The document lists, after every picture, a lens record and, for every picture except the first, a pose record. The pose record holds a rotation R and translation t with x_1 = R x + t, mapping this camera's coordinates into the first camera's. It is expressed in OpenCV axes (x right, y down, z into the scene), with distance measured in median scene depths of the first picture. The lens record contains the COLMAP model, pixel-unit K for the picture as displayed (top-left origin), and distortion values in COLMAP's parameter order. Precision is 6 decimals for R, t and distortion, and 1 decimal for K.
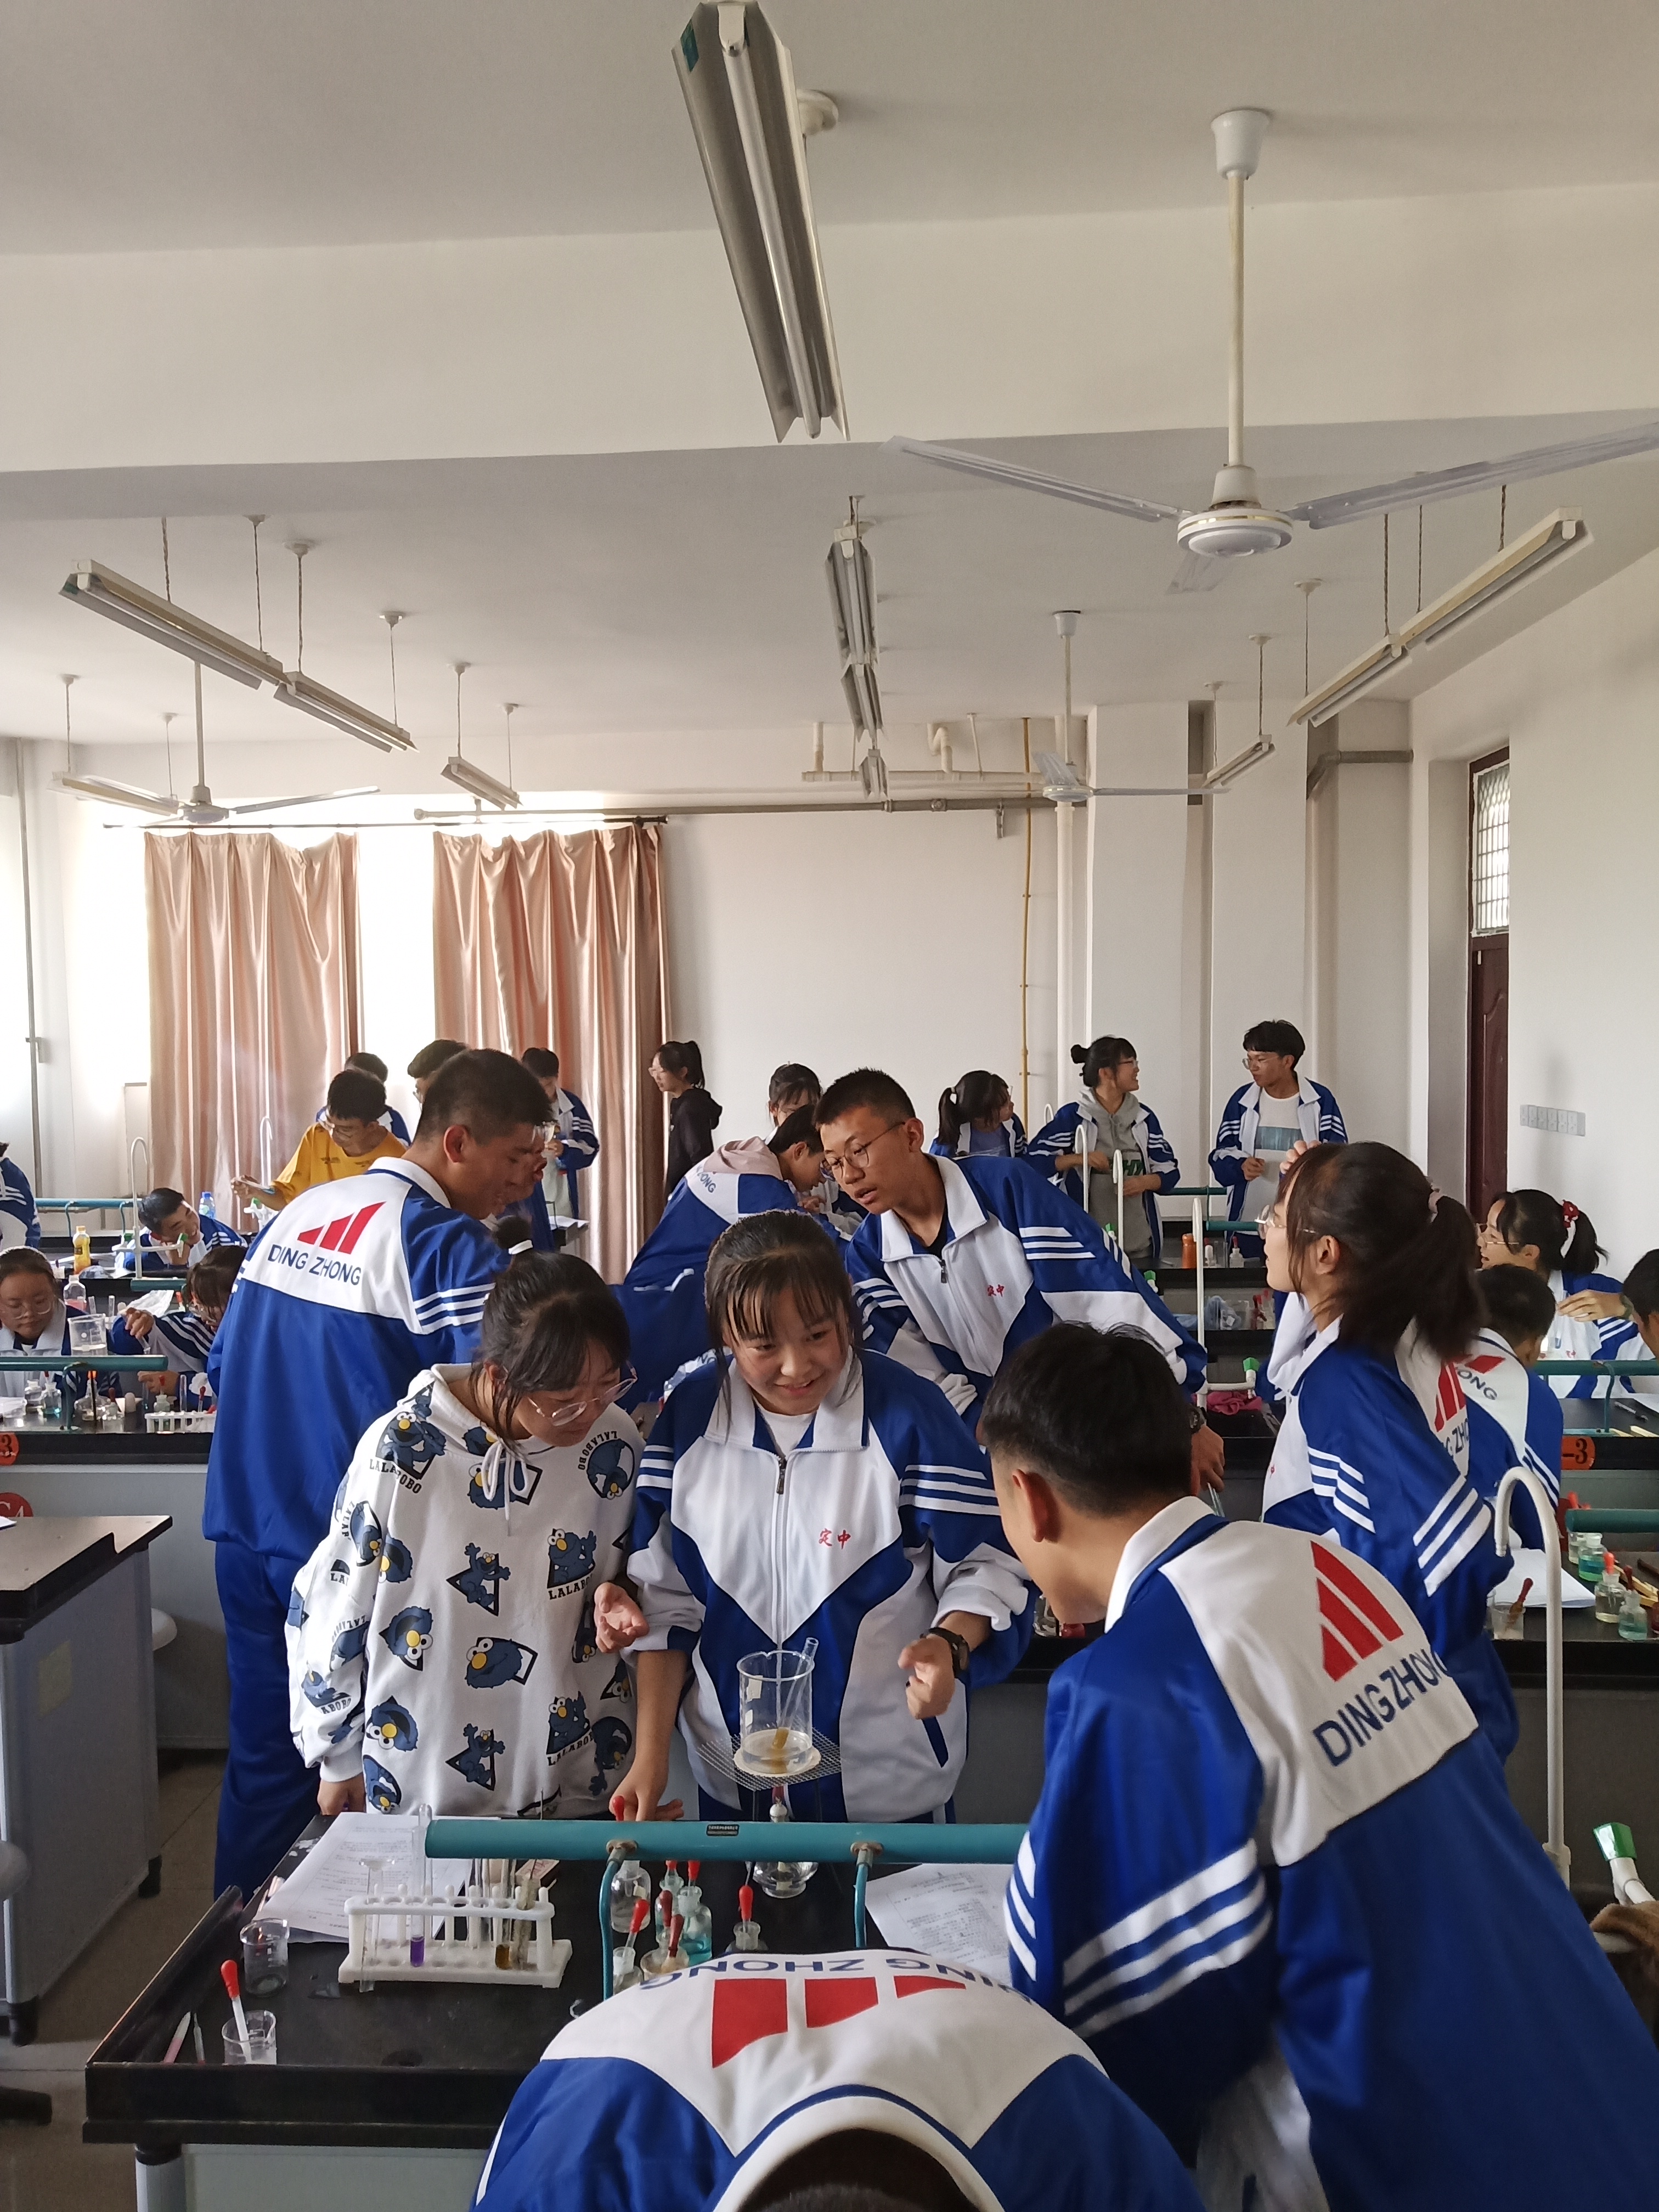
lens RADIAL K [[1769.3, 0, 822.2], [0, 1769.3, 1121.7], [0, 0, 1]] dist [-0.011192, 0.099903]
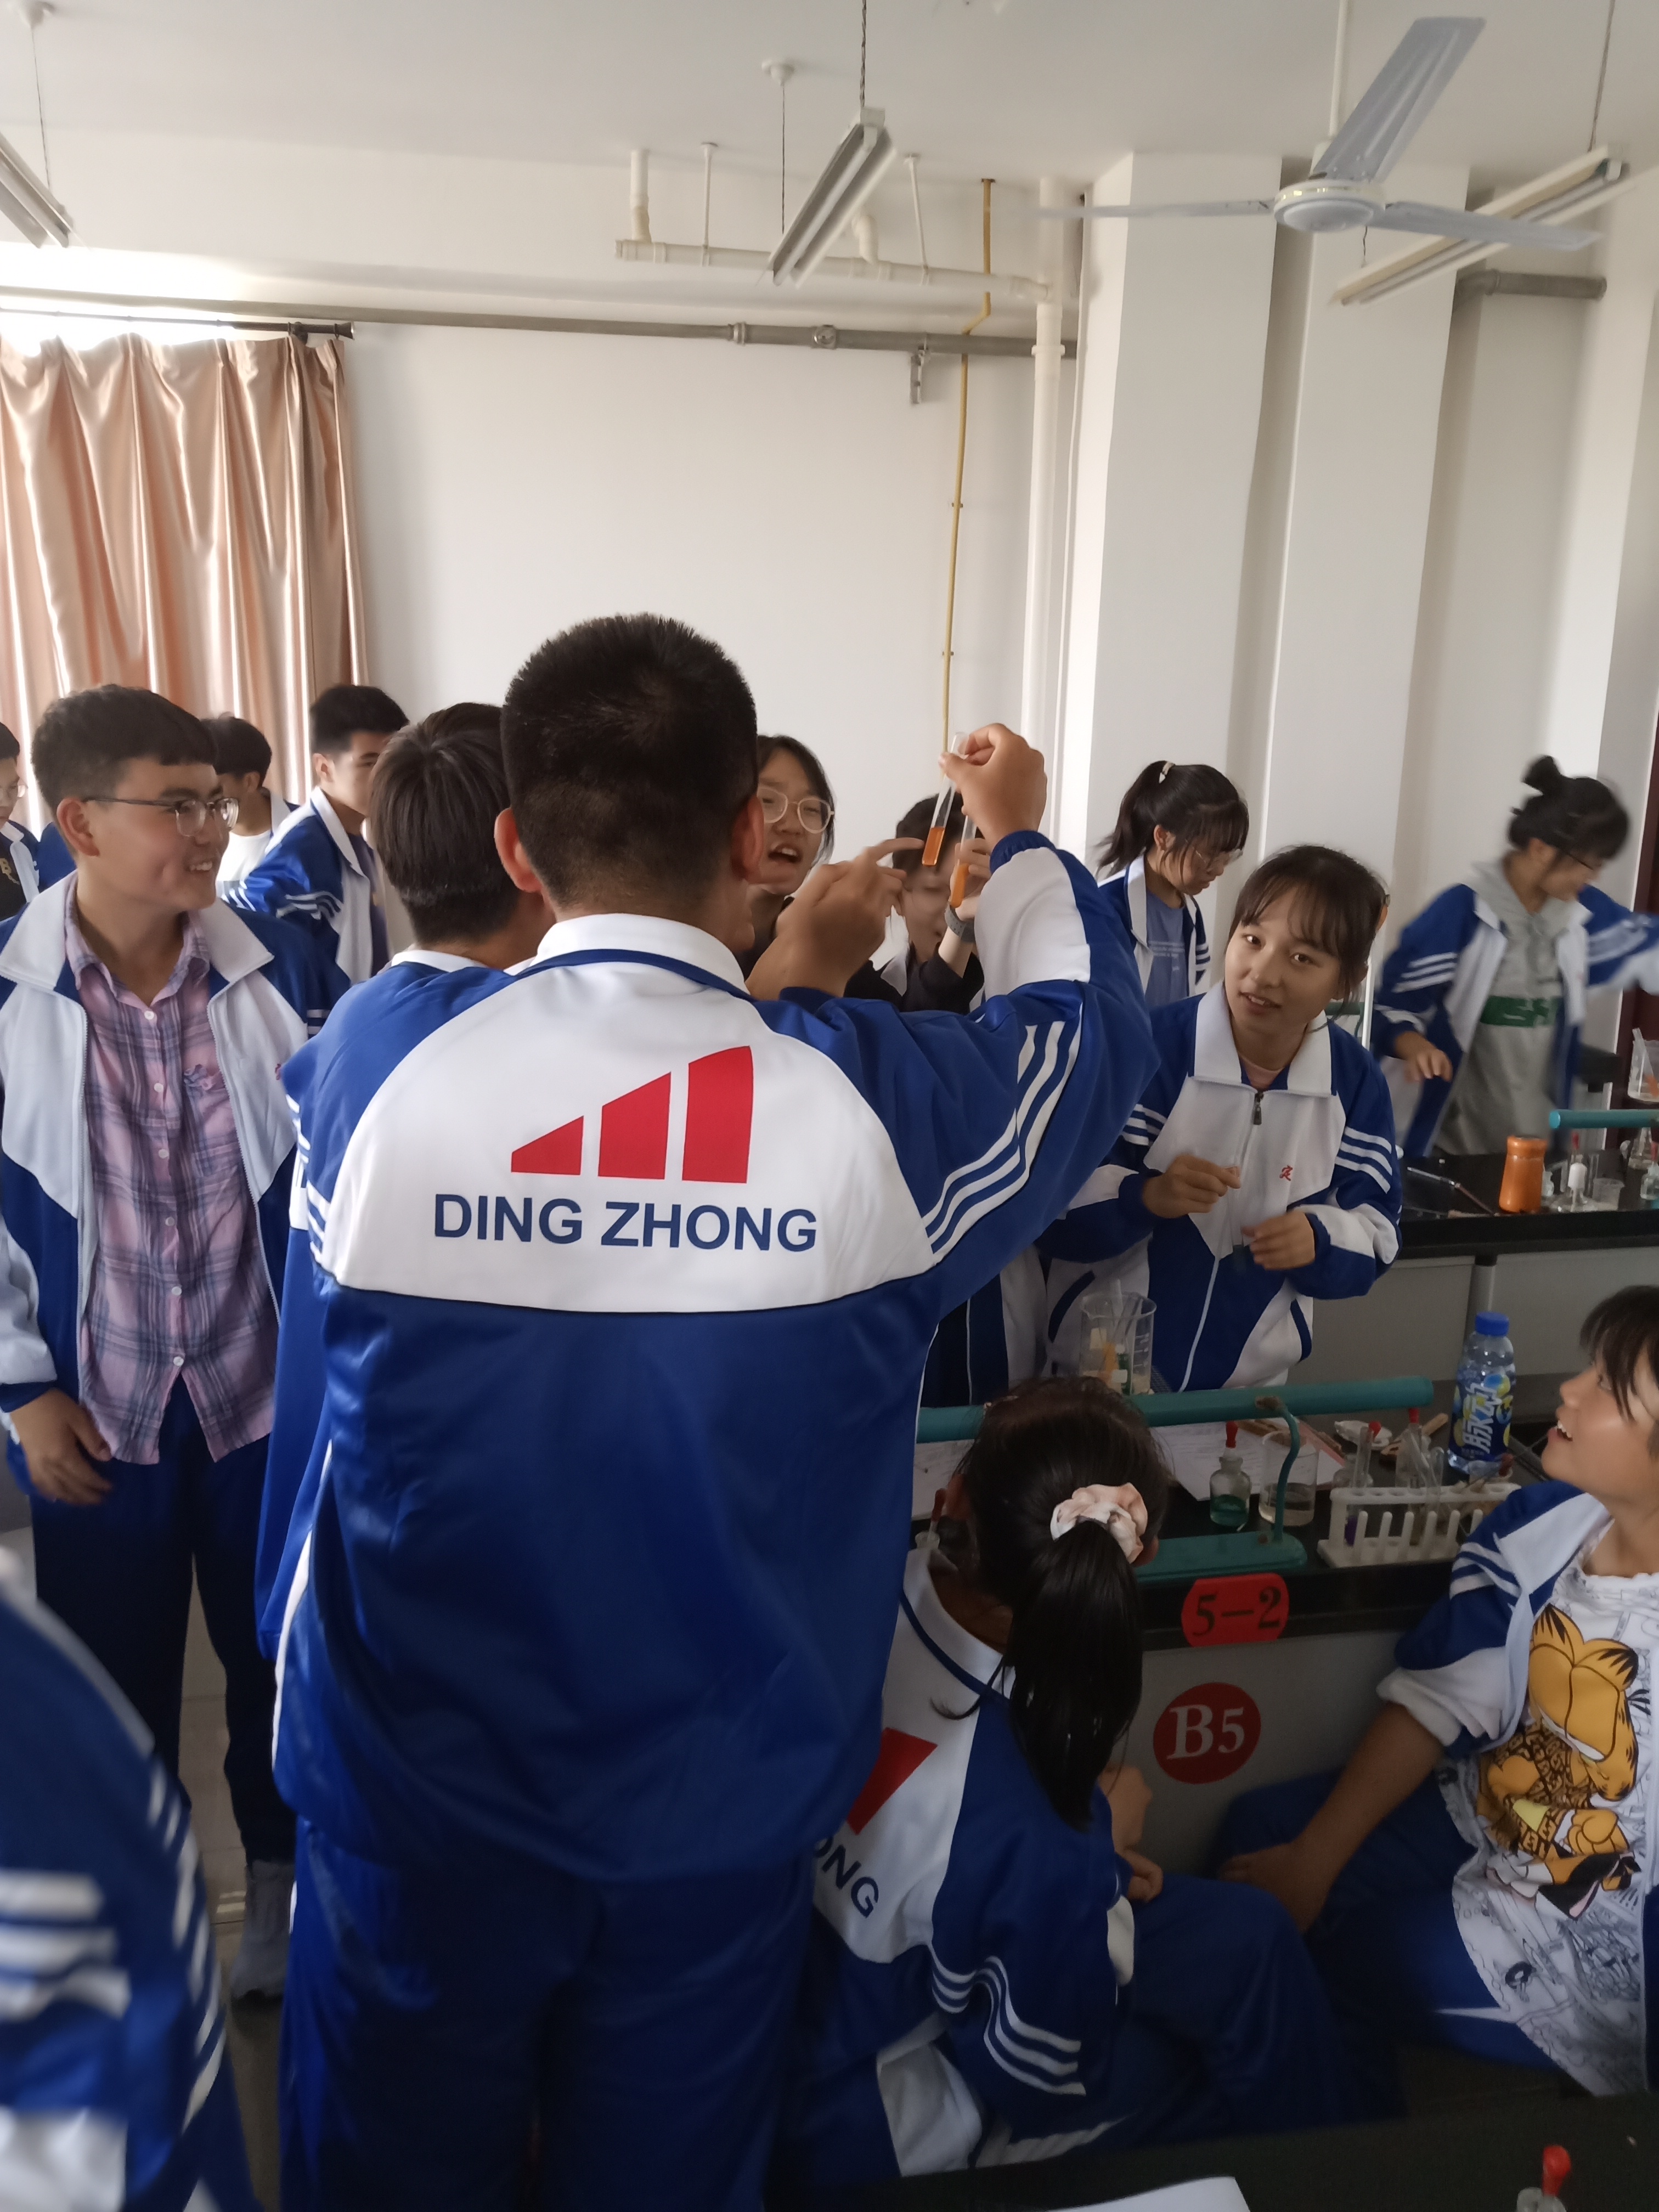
lens RADIAL K [[1757.1, 0, 816.7], [0, 1757.1, 1113.8], [0, 0, 1]] dist [-0.004214, 0.063762]
pose [[0.974609, -0.023911, 0.222635, -0.087811], [-0.012048, 0.987242, 0.158773, -0.016335], [-0.223591, -0.157423, 0.961886, 0.447485]]
